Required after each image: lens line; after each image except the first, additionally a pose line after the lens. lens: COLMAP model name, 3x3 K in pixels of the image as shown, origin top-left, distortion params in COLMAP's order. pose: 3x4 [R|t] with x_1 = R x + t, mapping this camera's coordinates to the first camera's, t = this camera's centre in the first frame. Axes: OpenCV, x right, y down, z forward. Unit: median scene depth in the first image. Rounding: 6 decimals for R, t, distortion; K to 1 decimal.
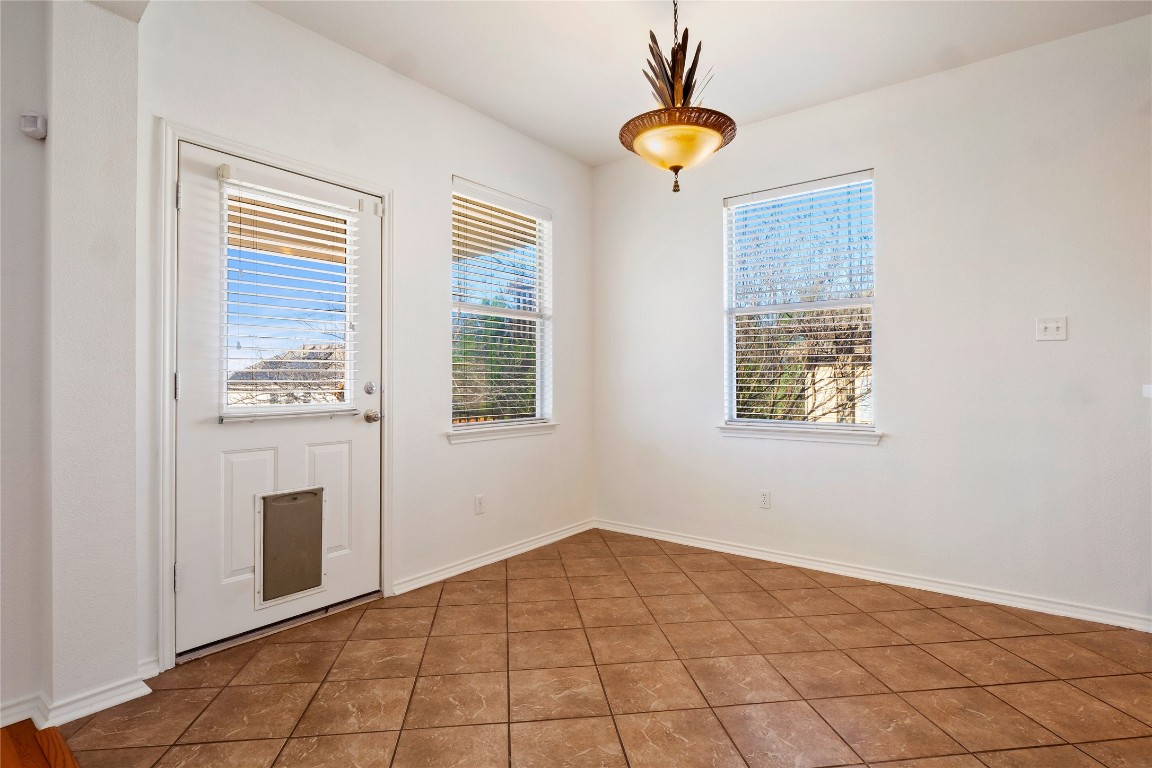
lens RADIAL K [[582.5, 0, 577.0], [0, 582.5, 379.2], [0, 0, 1]] dist [-0.005298, -0.000935]
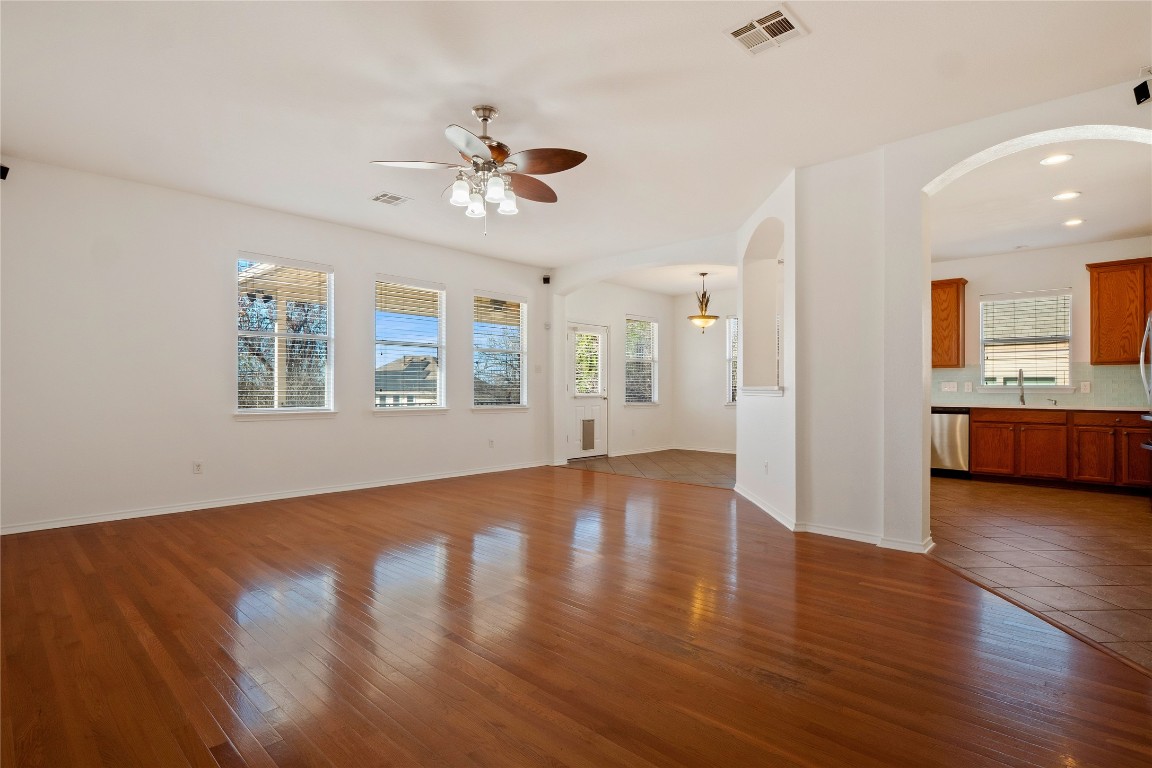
lens RADIAL K [[582.5, 0, 575.1], [0, 582.5, 386.0], [0, 0, 1]] dist [-0.005298, -0.000935]
pose [[0.995431, 0.001464, -0.095468, -0.236385], [-0.002039, 0.999980, -0.005919, 0.019087], [0.095457, 0.006086, 0.995415, -2.296847]]
